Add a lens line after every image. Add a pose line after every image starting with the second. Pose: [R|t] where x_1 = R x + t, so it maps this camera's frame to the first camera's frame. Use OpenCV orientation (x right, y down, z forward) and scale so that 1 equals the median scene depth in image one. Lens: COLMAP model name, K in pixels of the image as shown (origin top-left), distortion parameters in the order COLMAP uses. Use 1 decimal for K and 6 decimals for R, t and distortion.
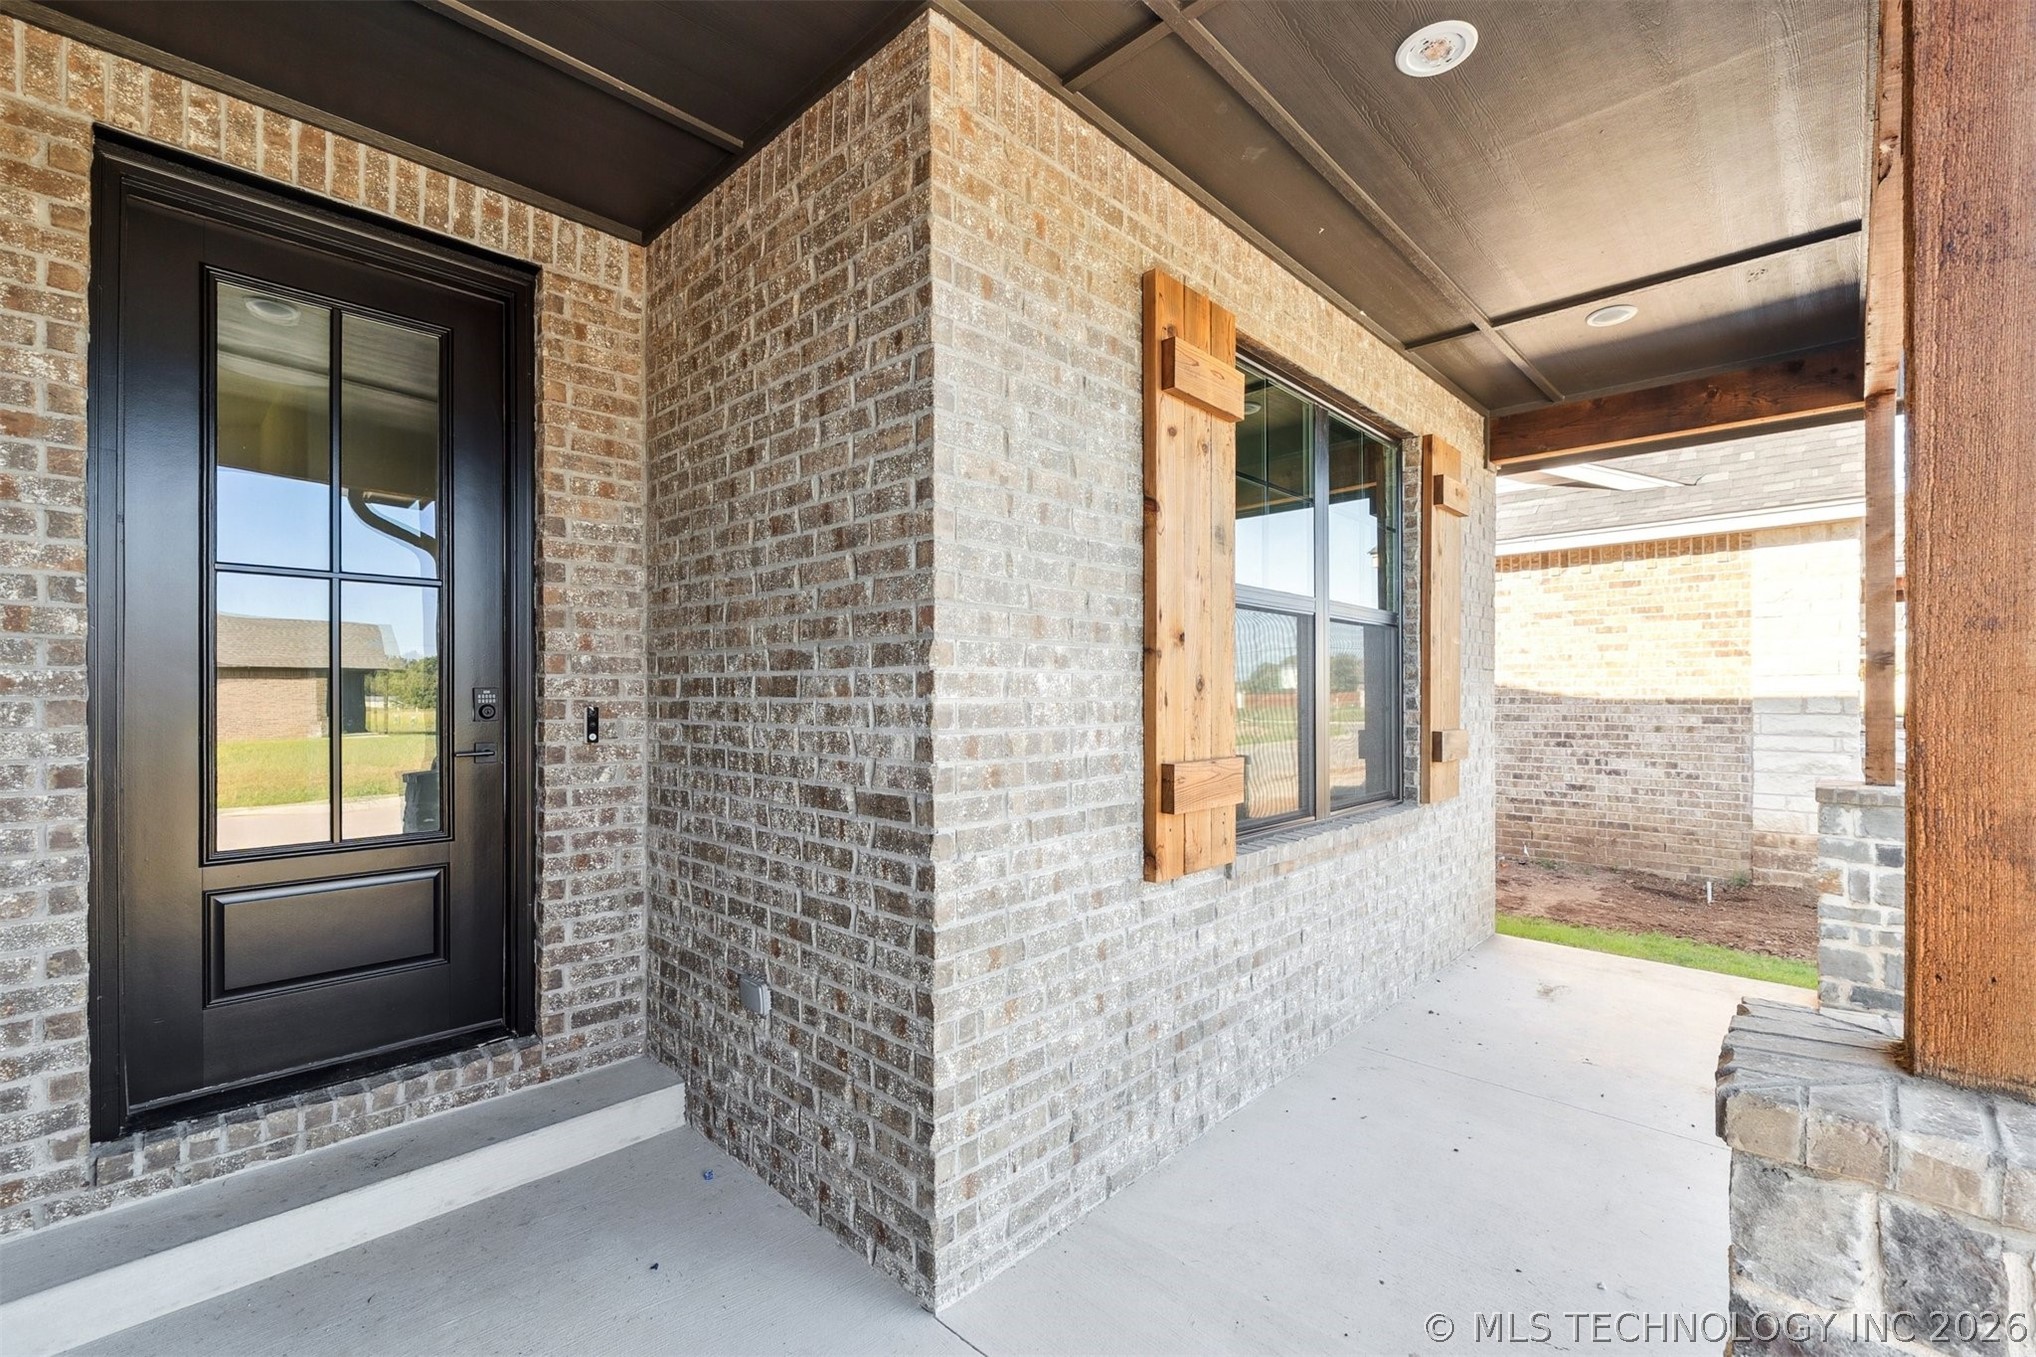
lens RADIAL K [[866.0, 0, 1033.3], [0, 866.0, 696.7], [0, 0, 1]] dist [-0.010045, 0.000651]
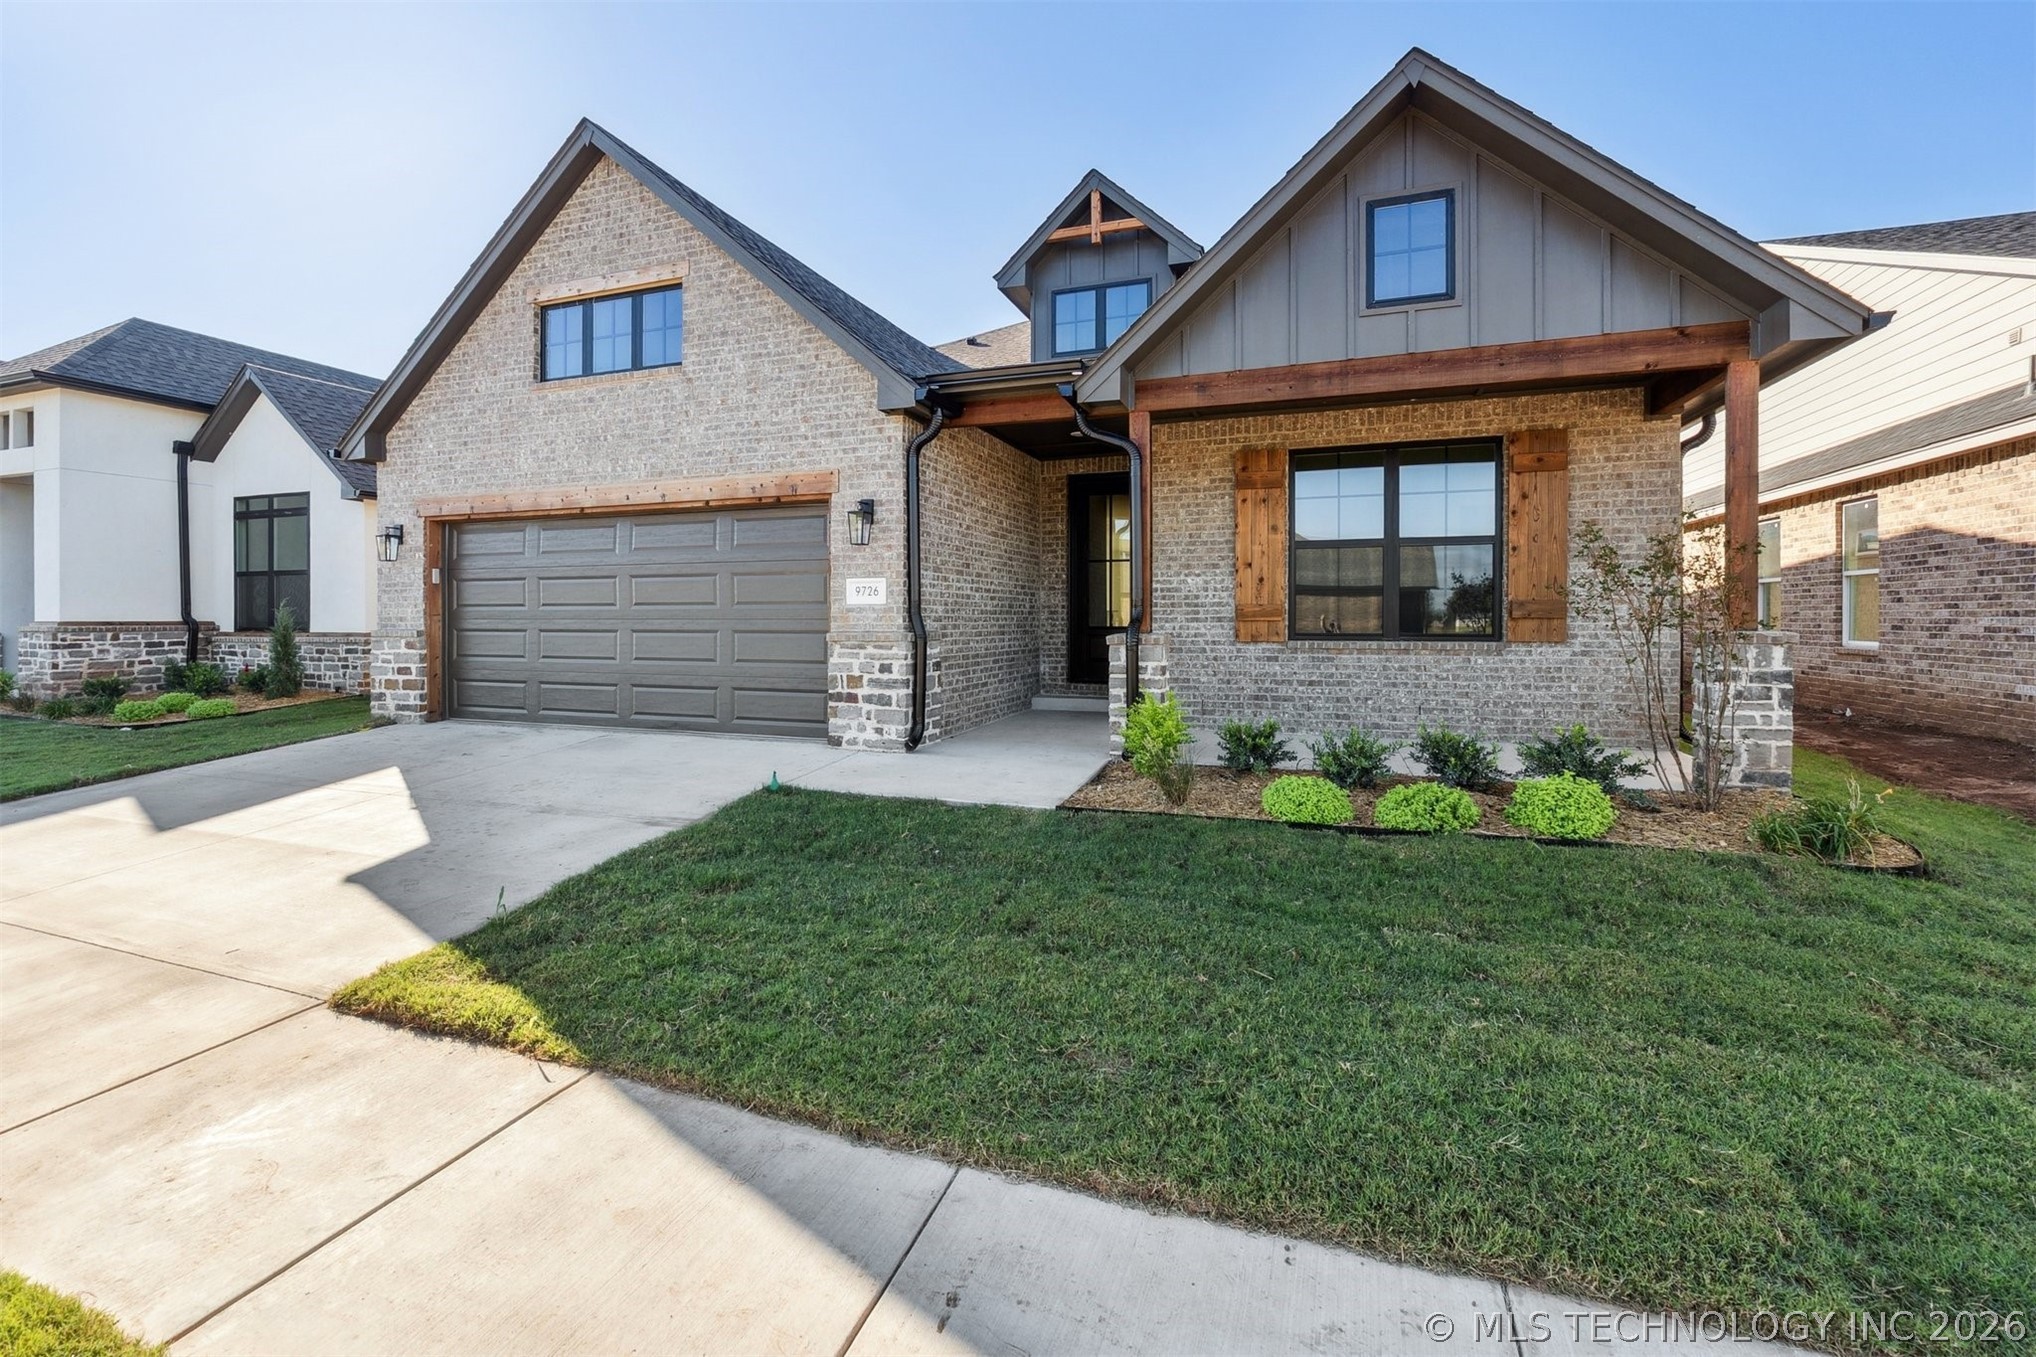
lens RADIAL K [[866.0, 0, 996.4], [0, 866.0, 631.2], [0, 0, 1]] dist [-0.010045, 0.000651]
pose [[0.382621, 0.017270, -0.923744, 2.500636], [-0.000831, 0.999831, 0.018348, 0.105419], [0.923905, -0.006253, 0.382571, -0.963546]]
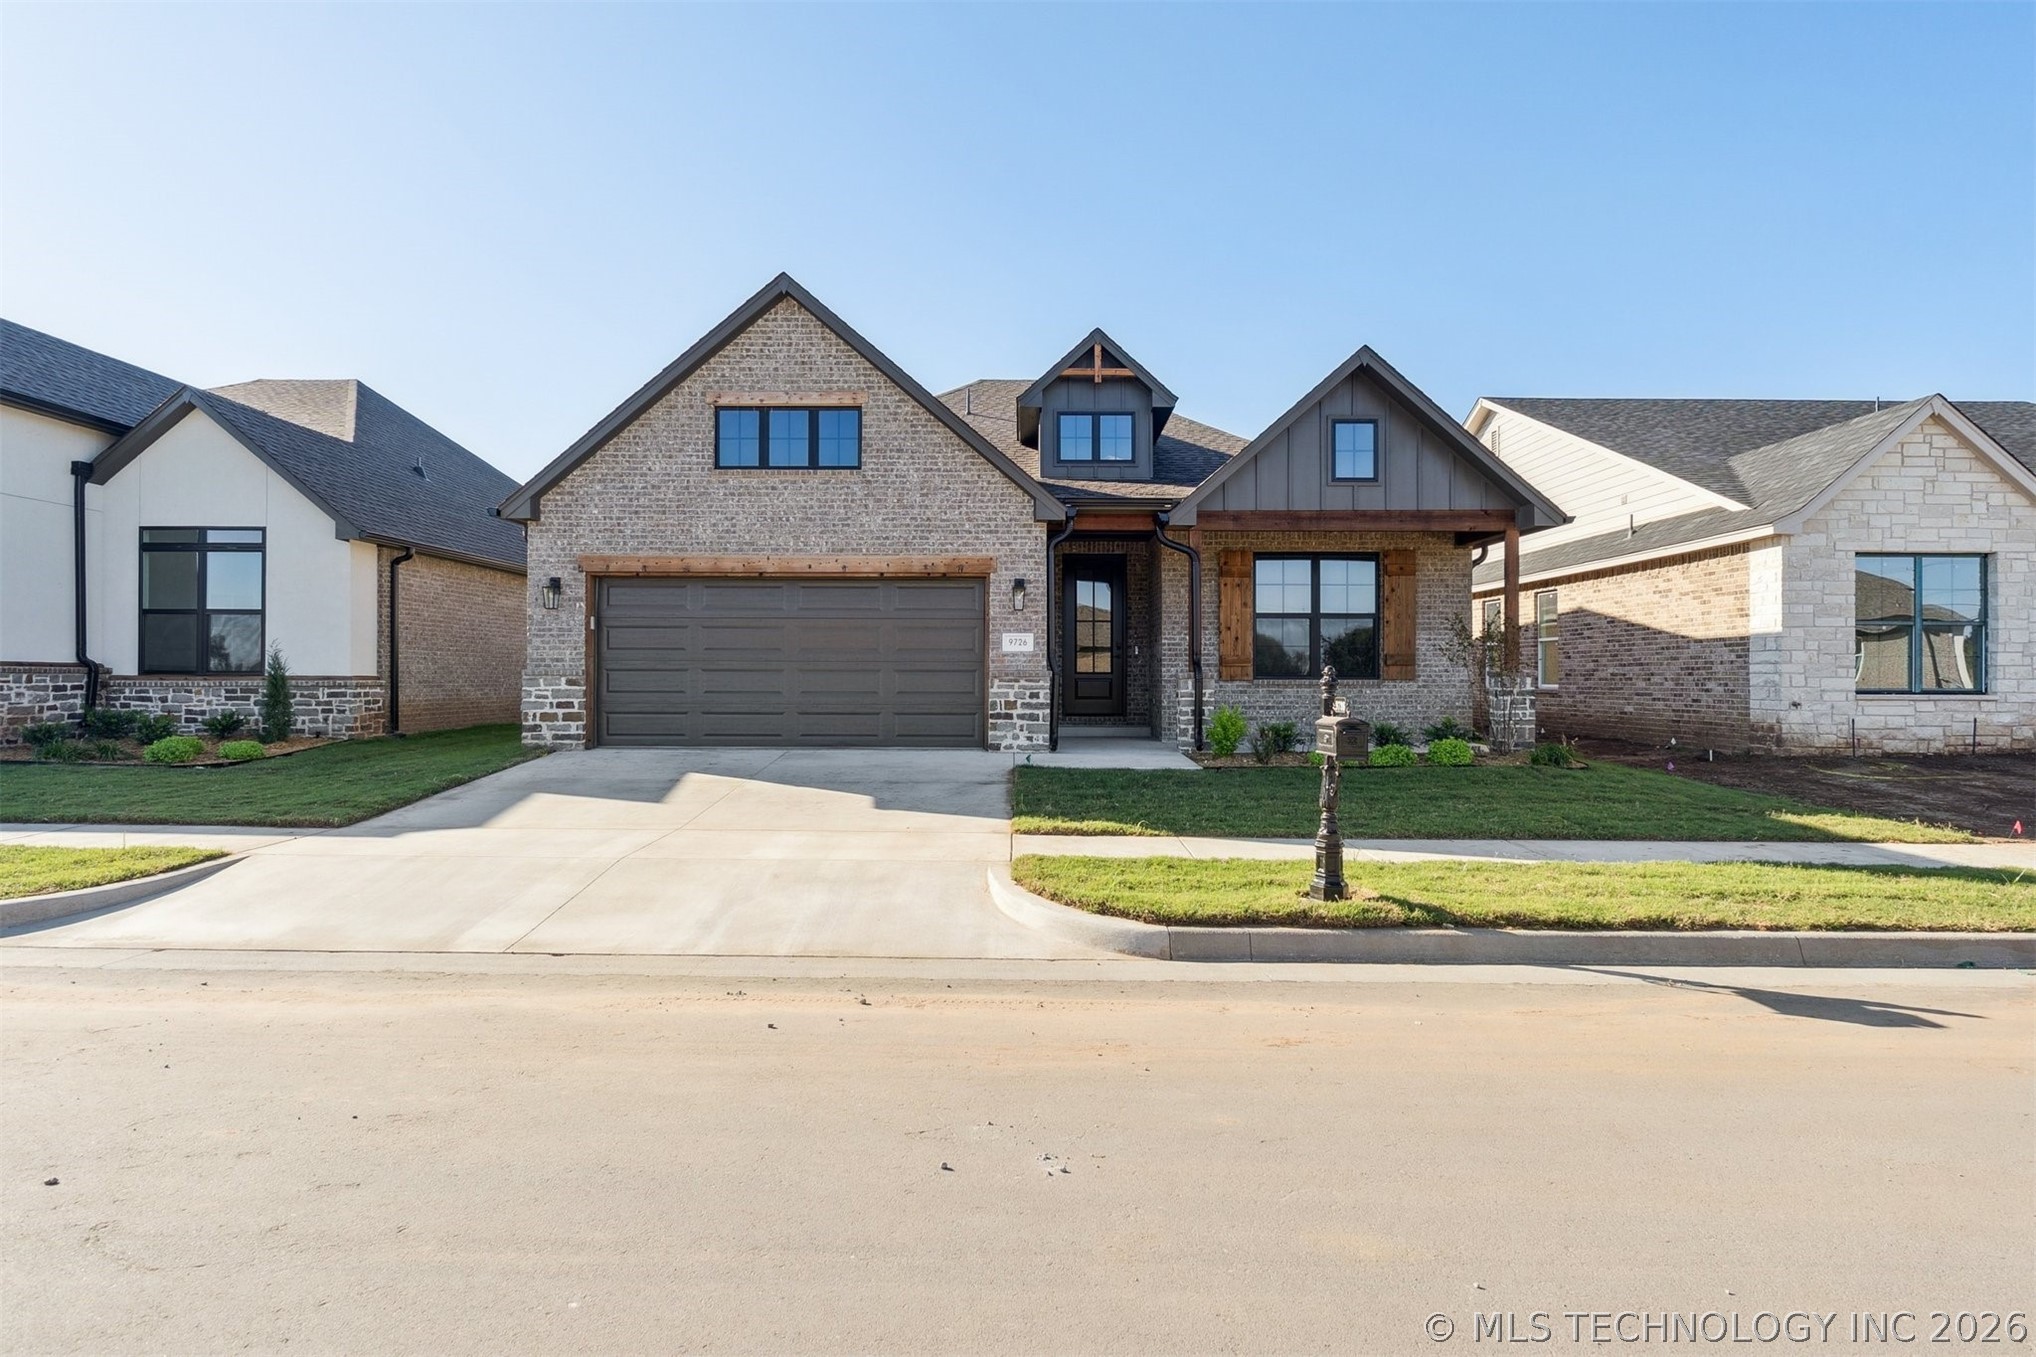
lens RADIAL K [[1094.2, 0, 990.8], [0, 1094.2, 681.4], [0, 0, 1]] dist [-0.003565, 0.000714]
pose [[0.665627, 0.006890, -0.746253, 3.394219], [-0.005801, 0.999975, 0.004058, 0.183129], [0.746262, 0.001628, 0.665651, -3.533938]]
